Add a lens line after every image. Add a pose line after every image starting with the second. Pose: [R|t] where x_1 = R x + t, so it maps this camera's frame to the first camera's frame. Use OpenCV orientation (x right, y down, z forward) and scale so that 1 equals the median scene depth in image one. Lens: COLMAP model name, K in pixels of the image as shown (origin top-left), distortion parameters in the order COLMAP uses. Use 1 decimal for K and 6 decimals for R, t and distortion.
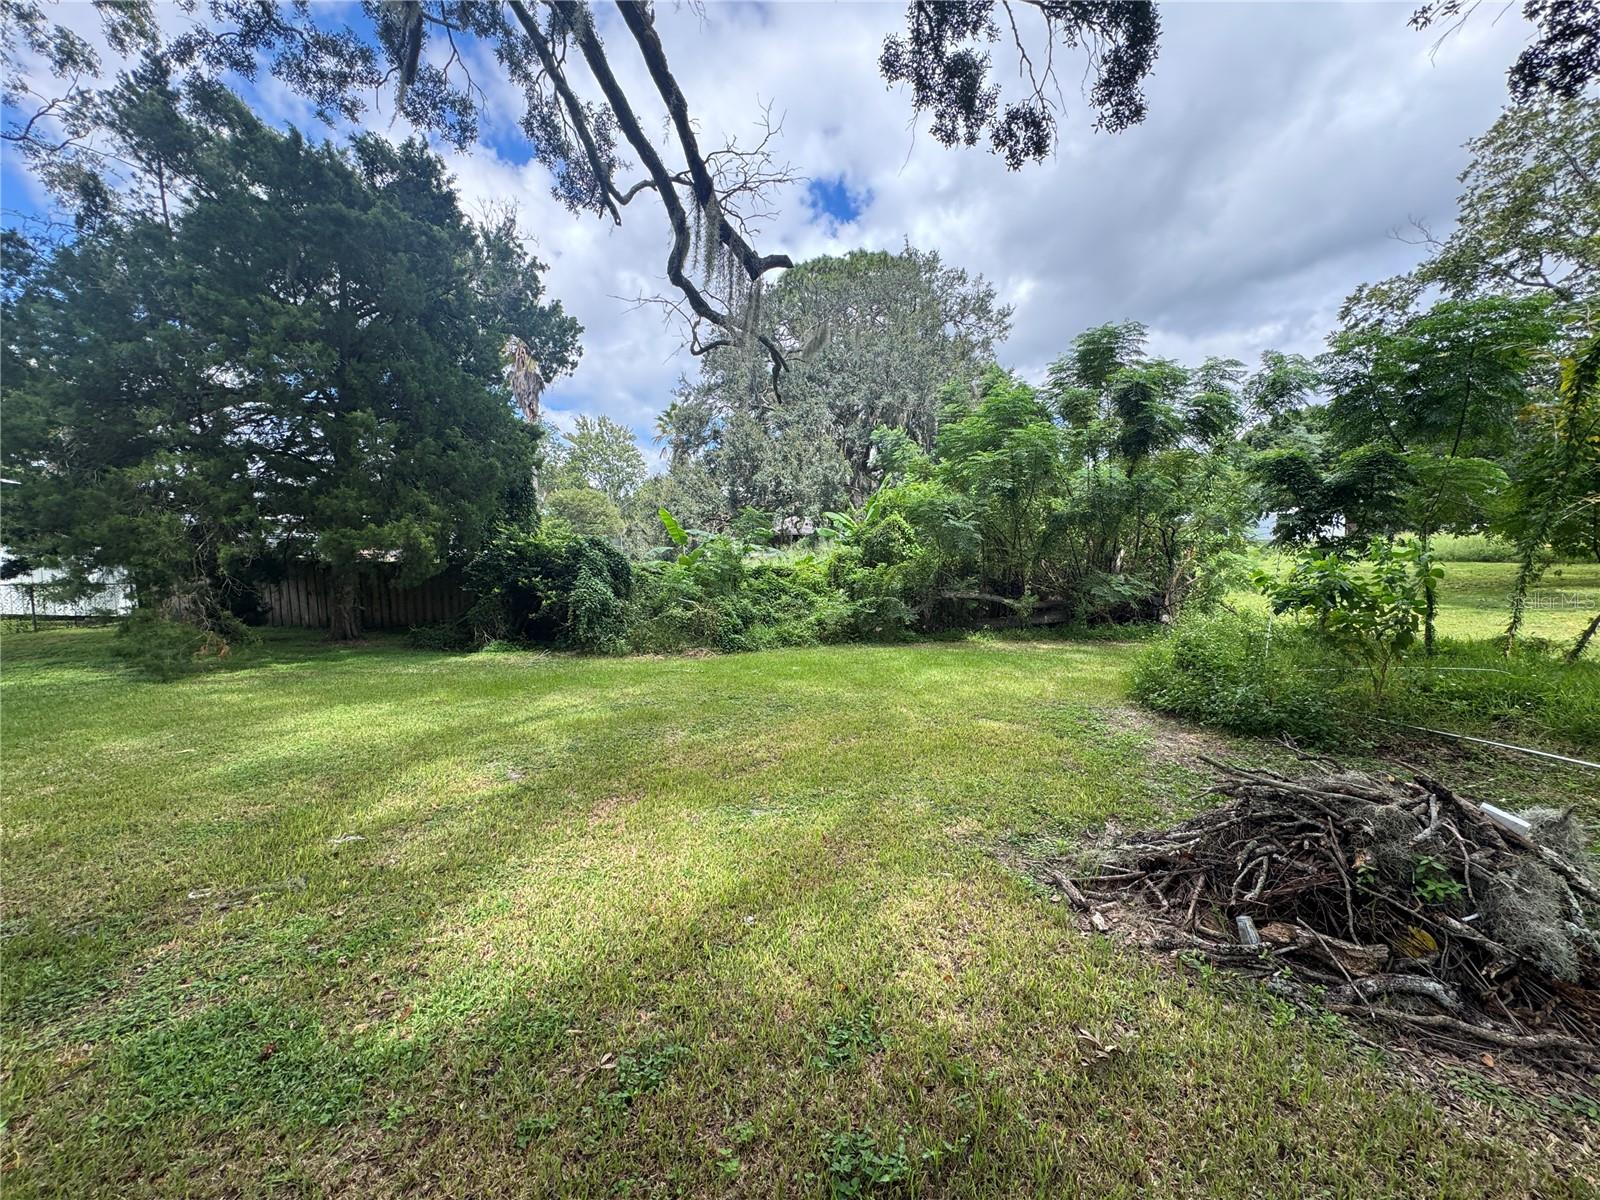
lens RADIAL K [[637.7, 0, 796.8], [0, 637.7, 594.1], [0, 0, 1]] dist [-0.003761, 0.000856]
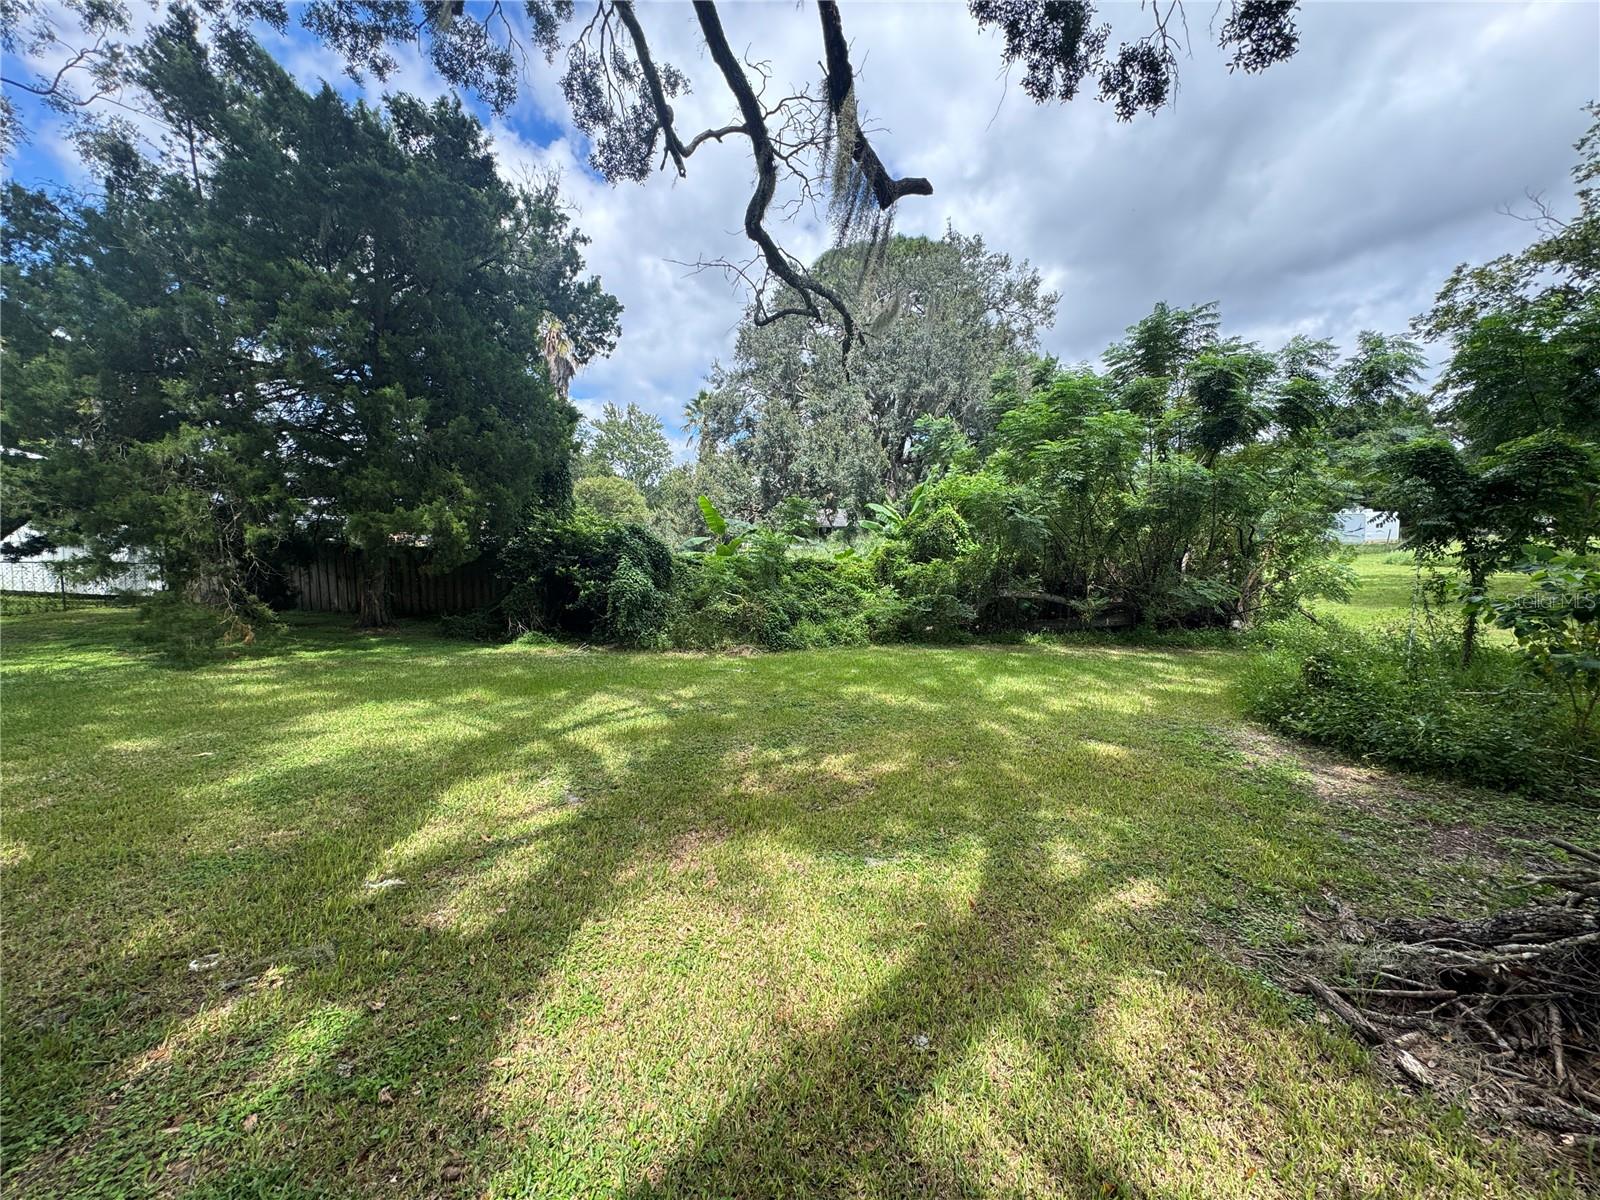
lens RADIAL K [[637.7, 0, 802.3], [0, 637.7, 597.3], [0, 0, 1]] dist [-0.003761, 0.000856]
pose [[0.999486, 0.022345, -0.022979, -0.045897], [-0.021949, 0.999608, 0.017355, -0.003750], [0.023358, -0.016842, 0.999585, 0.057656]]
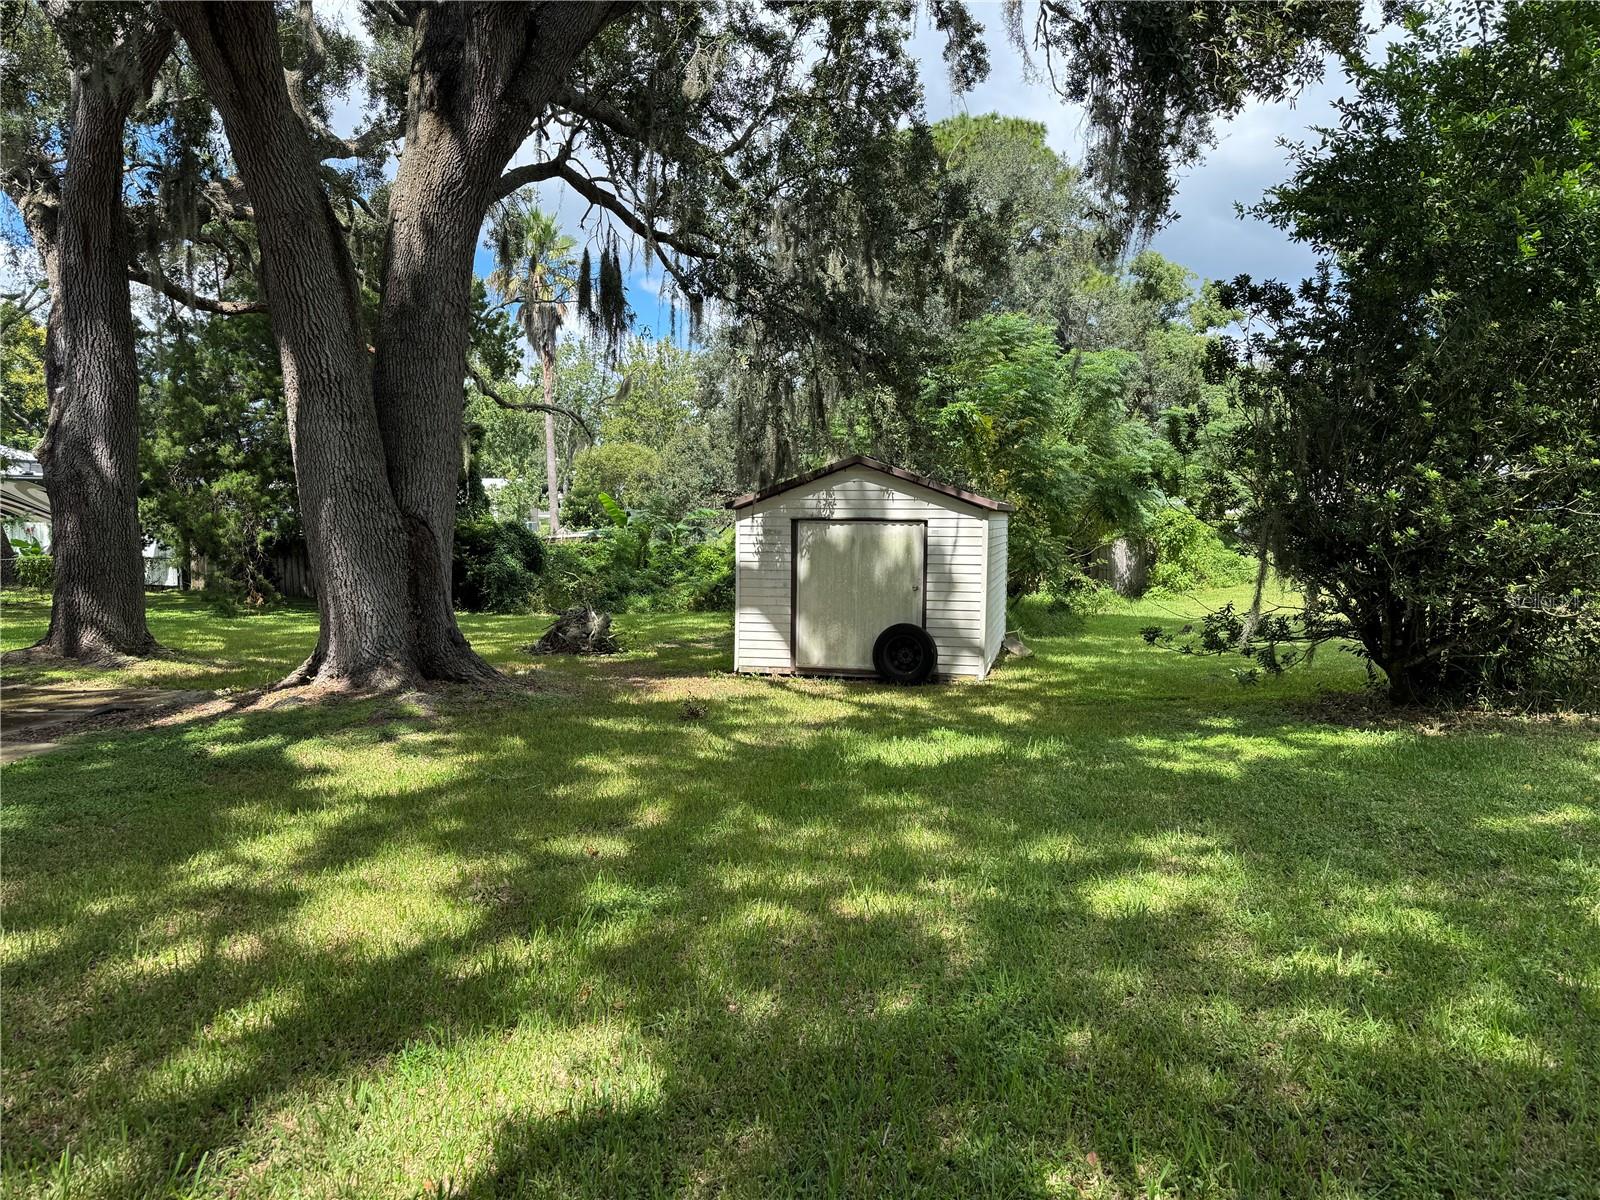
lens RADIAL K [[1116.6, 0, 808.7], [0, 1116.6, 599.3], [0, 0, 1]] dist [0.061324, -0.074533]
pose [[0.974545, 0.012728, -0.223831, 0.775706], [-0.012298, 0.999919, 0.003315, 0.049399], [0.223855, -0.000478, 0.974622, -1.057028]]
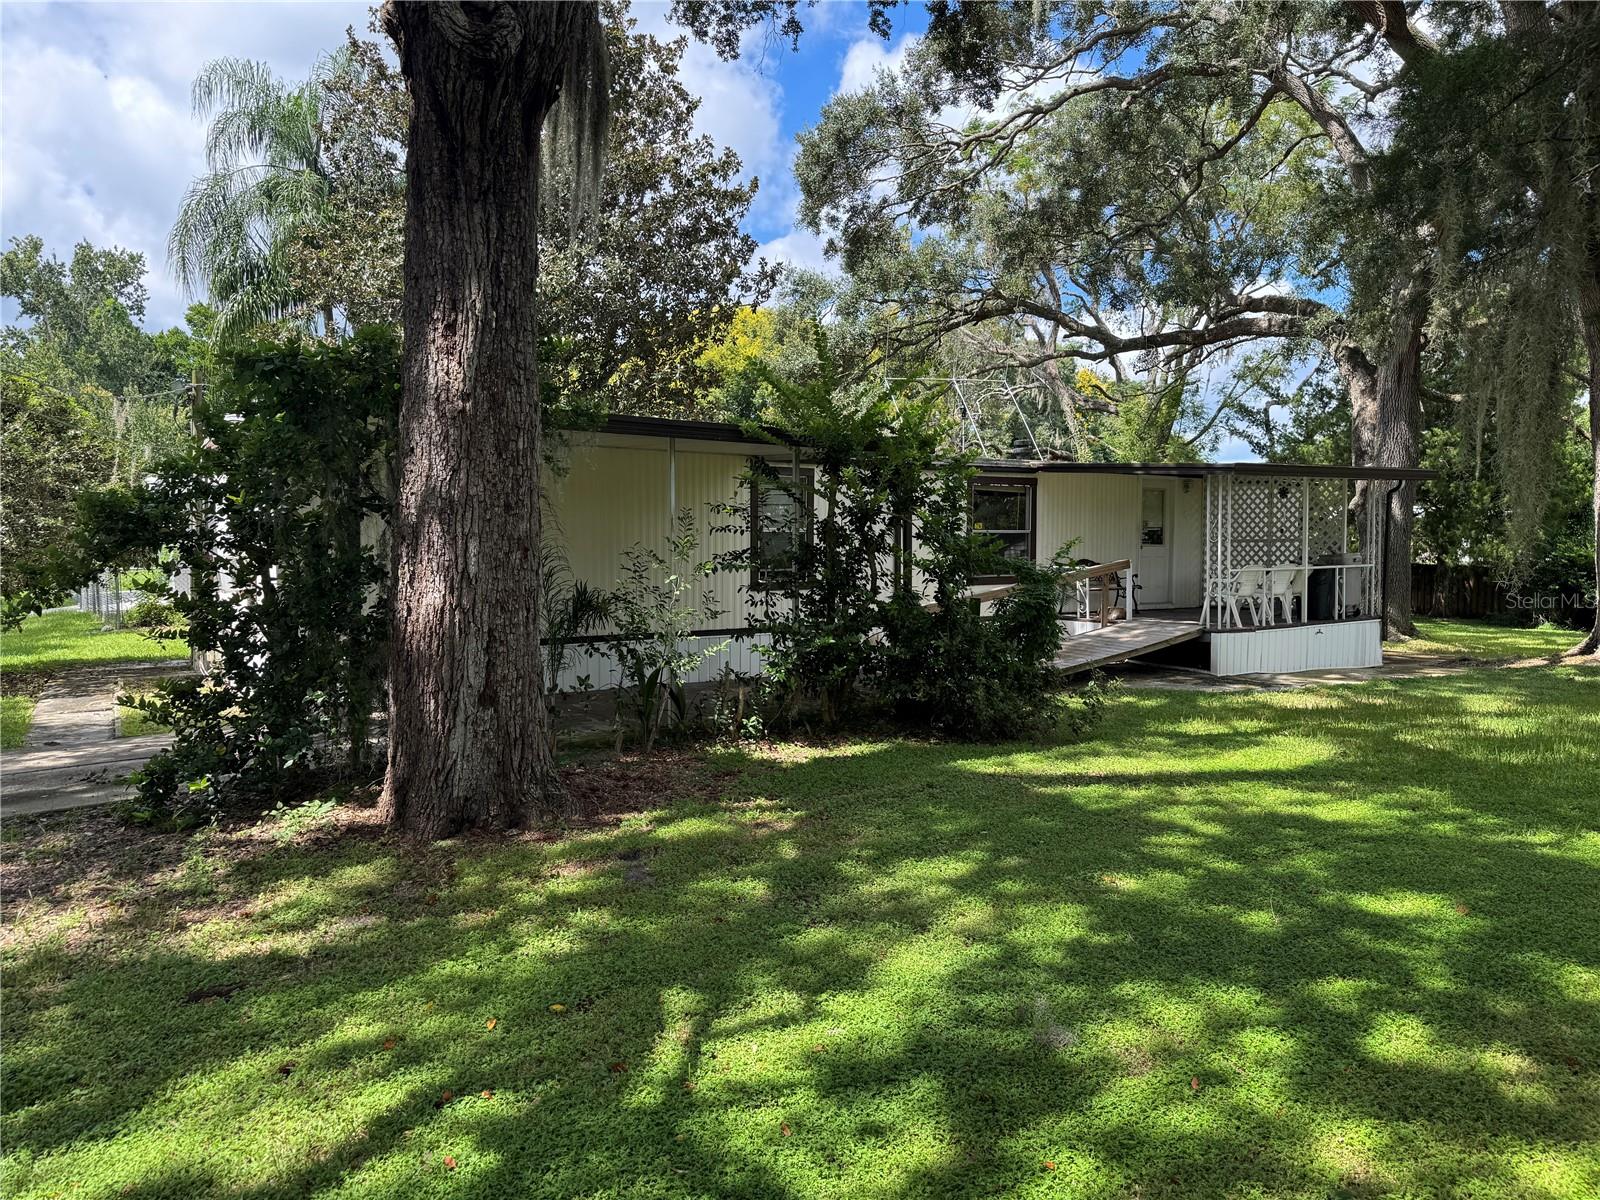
lens RADIAL K [[1116.6, 0, 807.8], [0, 1116.6, 594.4], [0, 0, 1]] dist [0.061324, -0.074533]
pose [[0.504234, 0.041303, -0.862579, 0.898976], [-0.062992, 0.997954, 0.010963, 0.093152], [0.861267, 0.048808, 0.505804, -1.782344]]
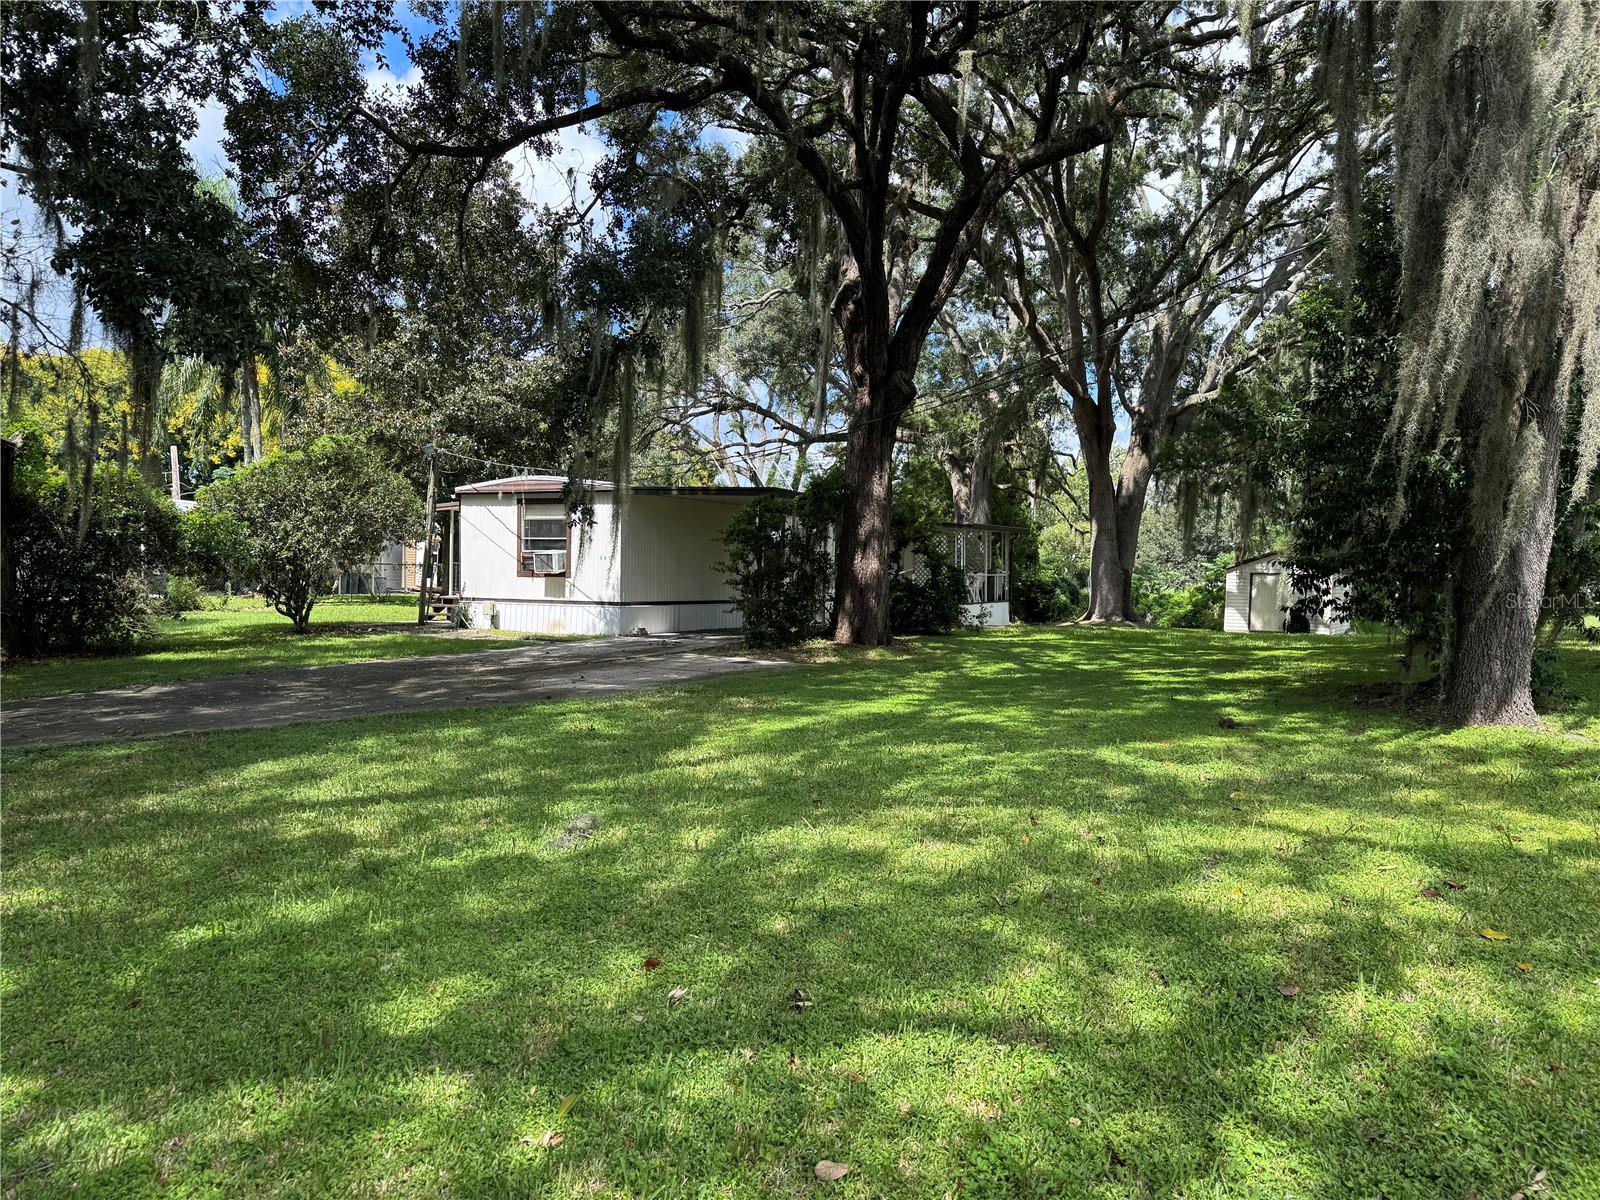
lens RADIAL K [[1125.2, 0, 798.9], [0, 1125.2, 612.2], [0, 0, 1]] dist [0.116048, -0.000478]
pose [[0.839623, 0.030724, -0.542300, 1.122622], [-0.057283, 0.997840, -0.032156, 0.227543], [0.540140, 0.058064, 0.839569, -2.997593]]
